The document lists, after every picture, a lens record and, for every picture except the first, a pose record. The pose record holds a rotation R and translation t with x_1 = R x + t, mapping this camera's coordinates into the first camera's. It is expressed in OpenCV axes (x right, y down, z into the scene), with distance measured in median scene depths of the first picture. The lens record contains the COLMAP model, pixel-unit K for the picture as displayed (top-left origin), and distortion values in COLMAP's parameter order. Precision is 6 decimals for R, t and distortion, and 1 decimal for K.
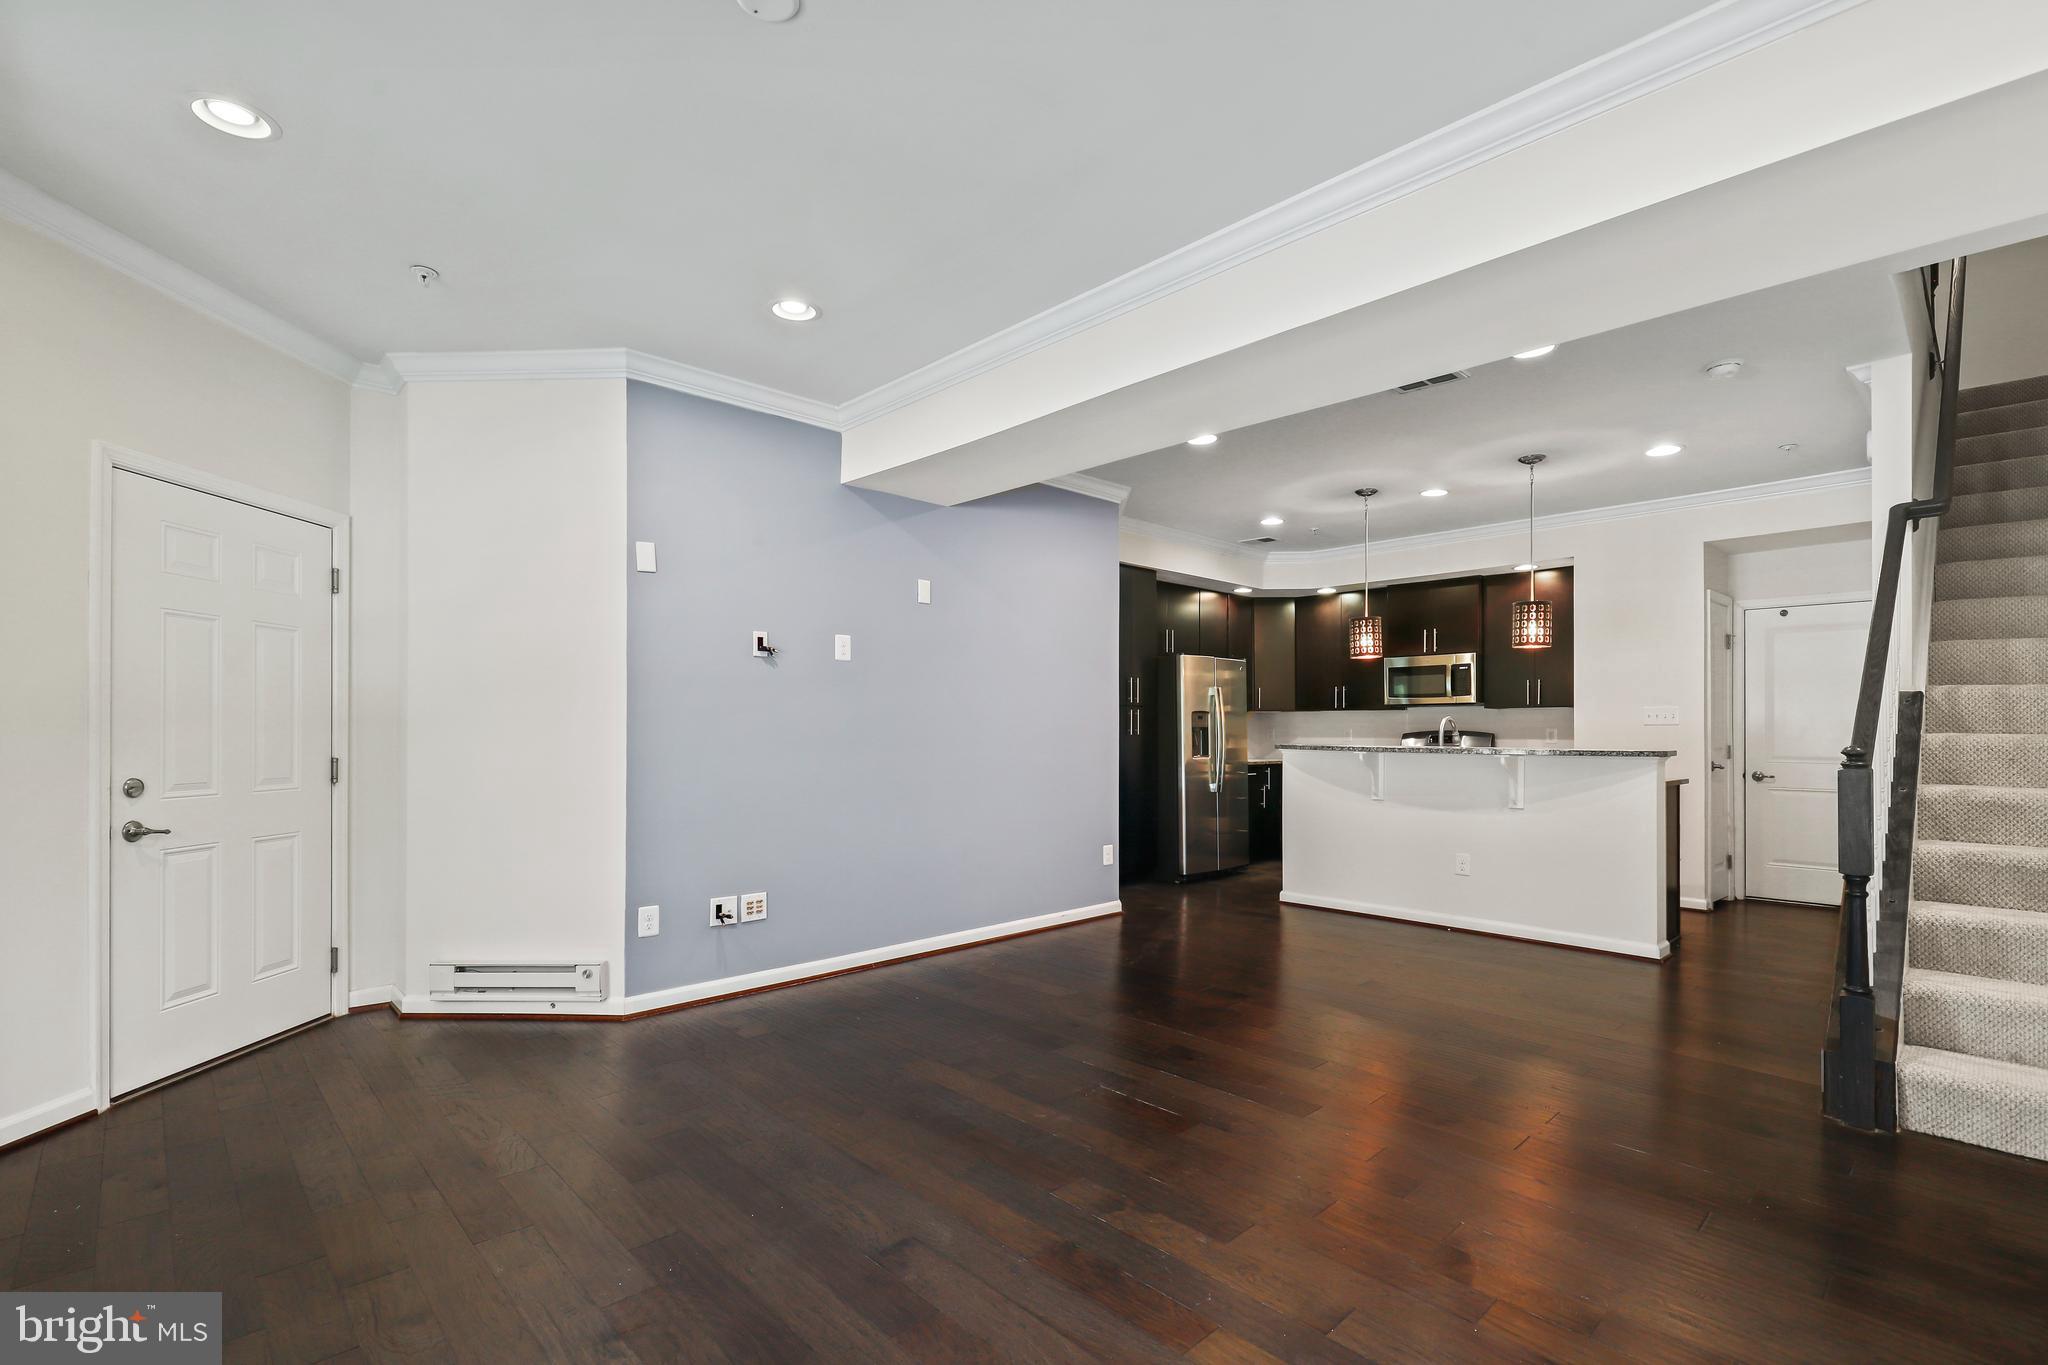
lens RADIAL K [[926.7, 0, 1023.0], [0, 926.7, 720.6], [0, 0, 1]] dist [0.000800, -0.000033]
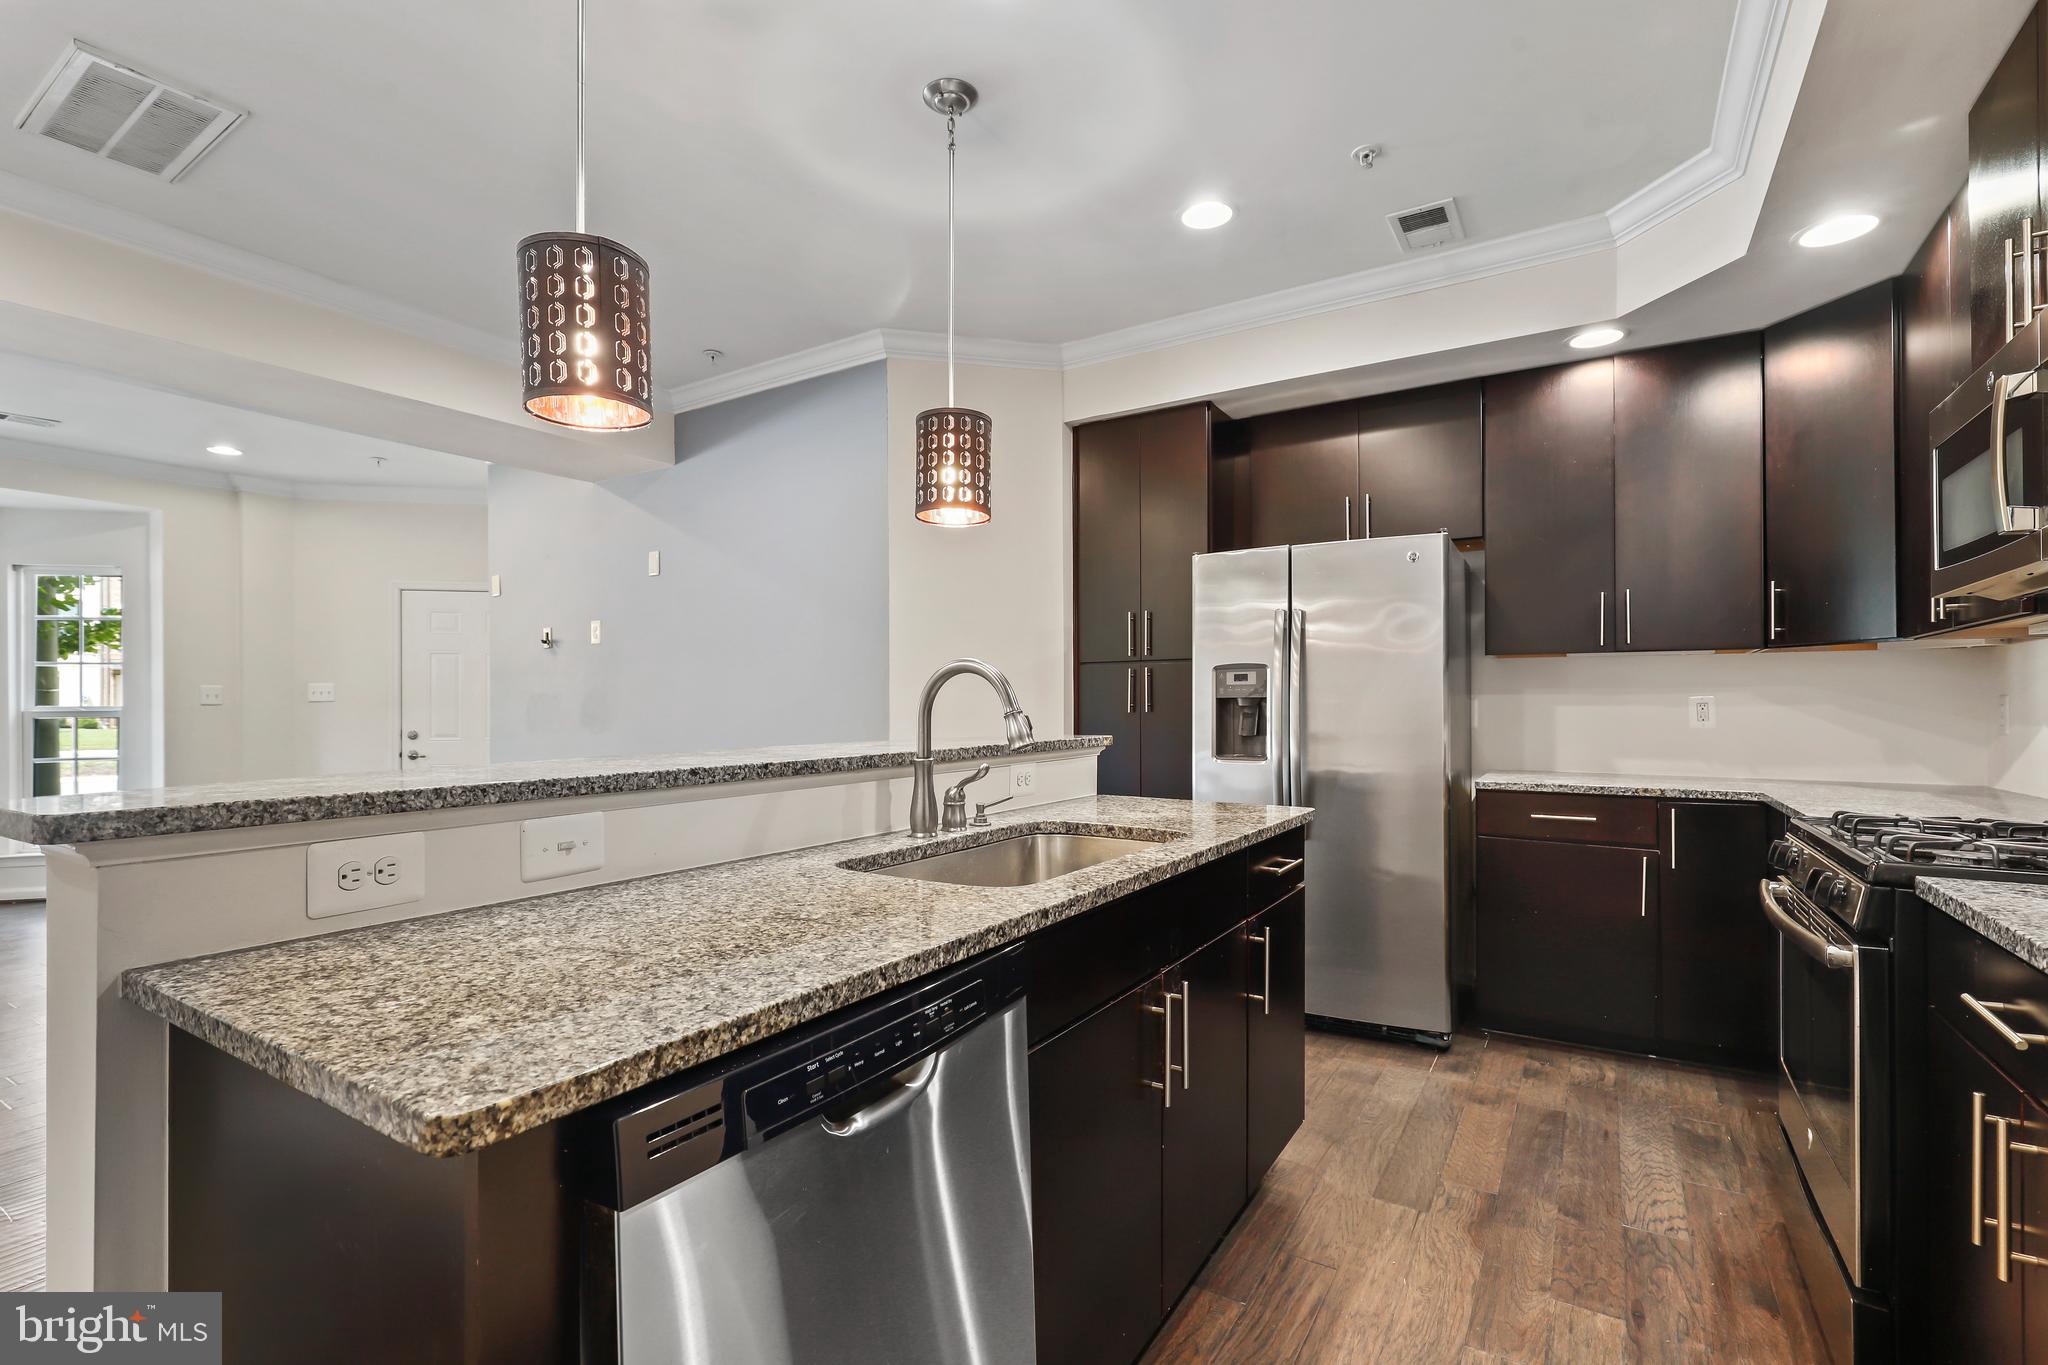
lens RADIAL K [[926.7, 0, 1023.0], [0, 926.7, 720.6], [0, 0, 1]] dist [0.000800, -0.000033]
pose [[0.244827, -0.003048, -0.969562, 0.695517], [0.004637, 0.999987, -0.001972, 0.021516], [0.969556, -0.004013, 0.244838, 0.846462]]
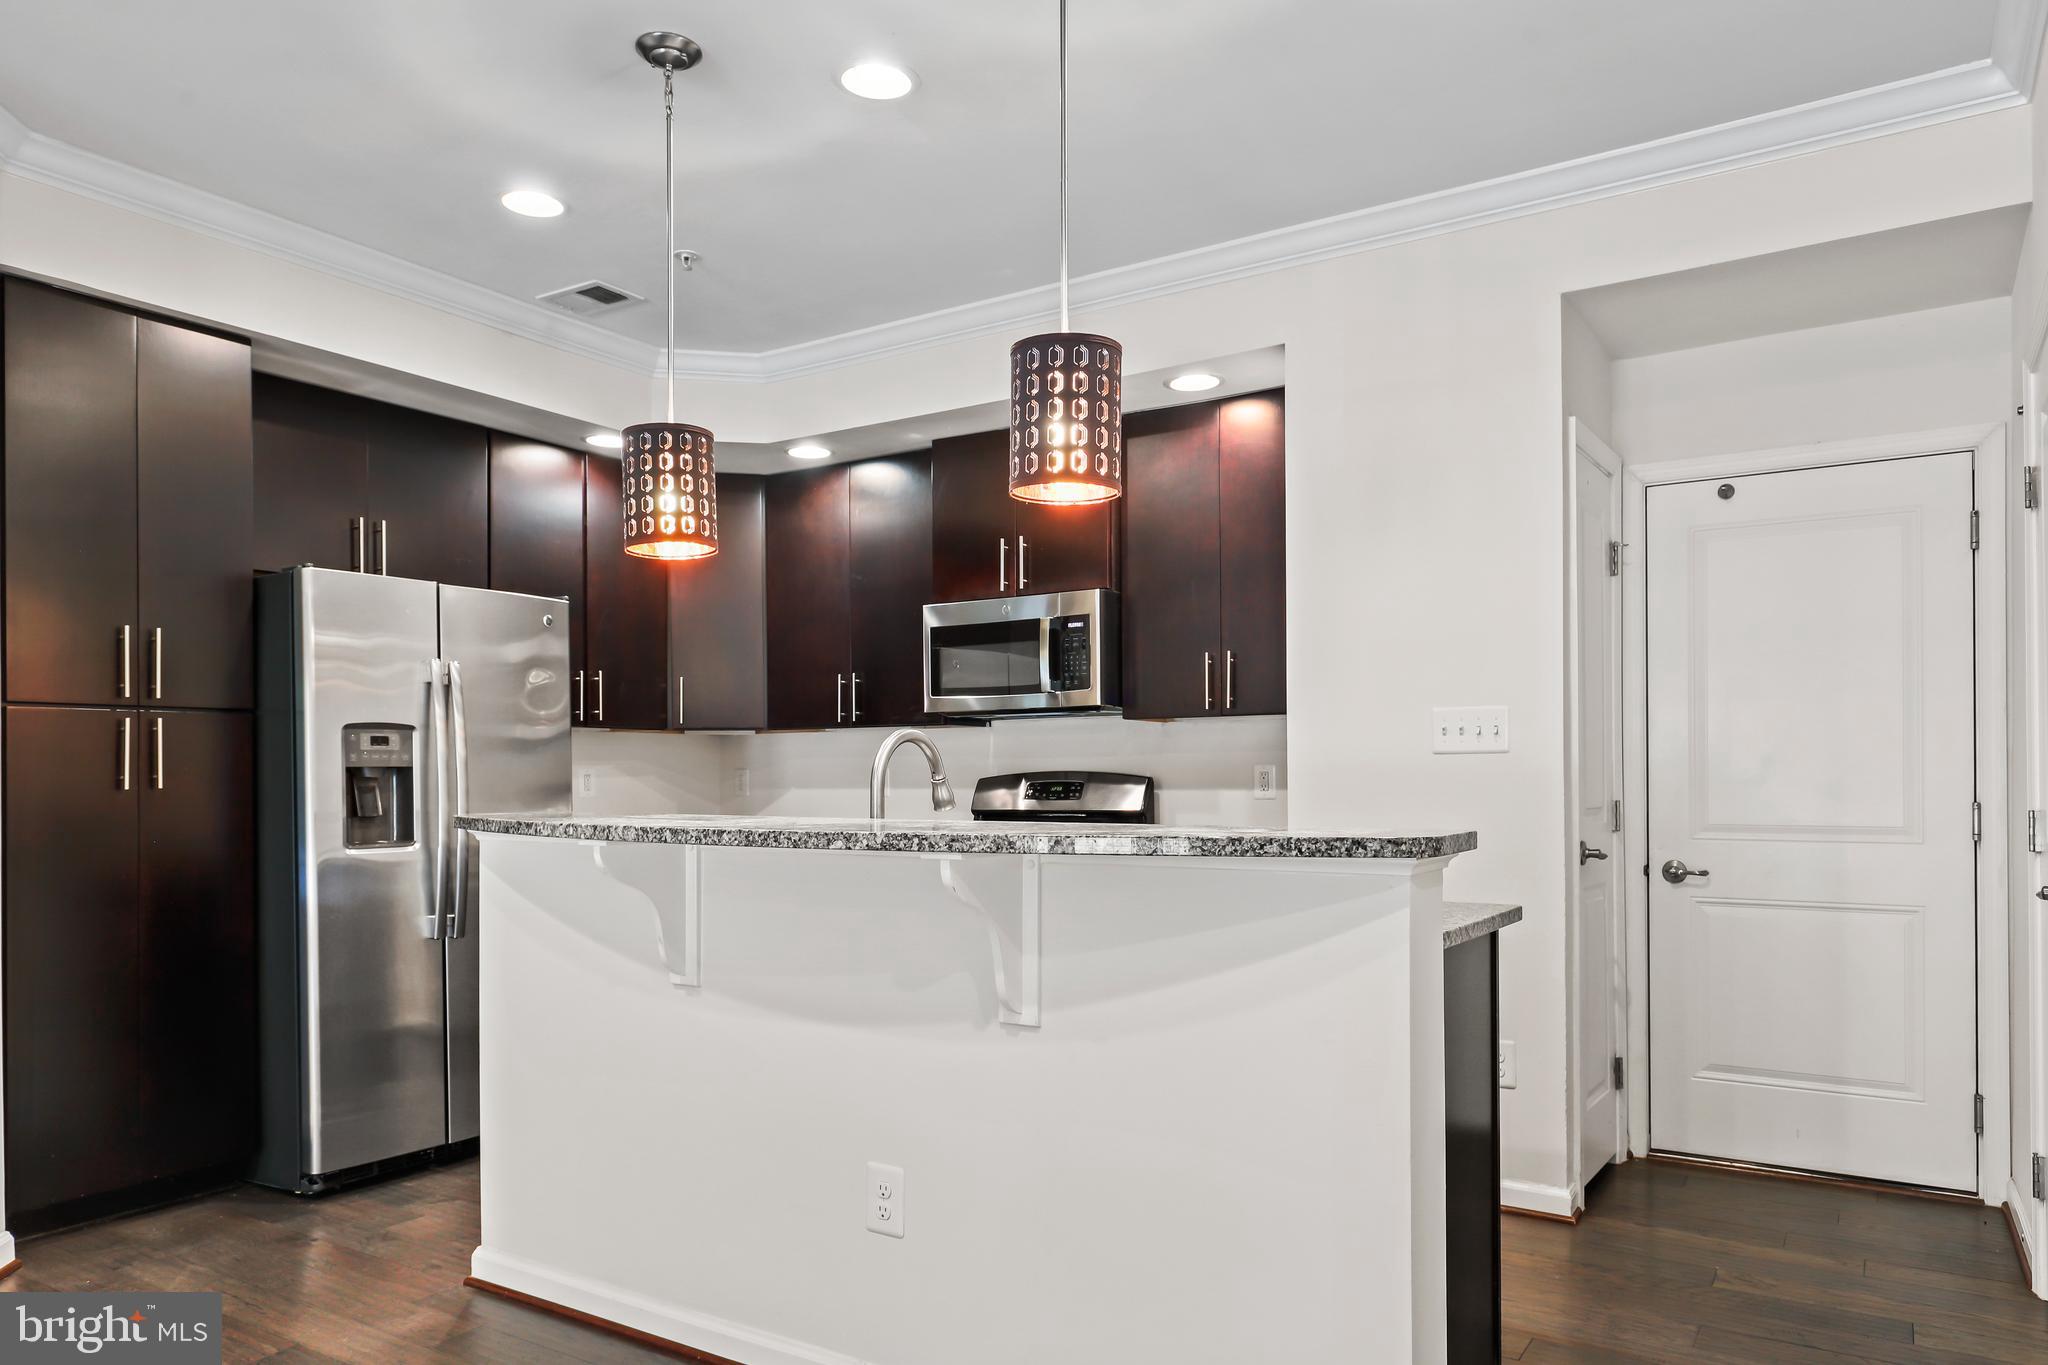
lens RADIAL K [[1317.4, 0, 1023.1], [0, 1317.4, 764.3], [0, 0, 1]] dist [0.002665, 0.000326]
pose [[0.971668, -0.005350, 0.236290, 0.347664], [0.005025, 0.999985, 0.001978, 0.007121], [-0.236297, -0.000735, 0.971681, 0.467730]]
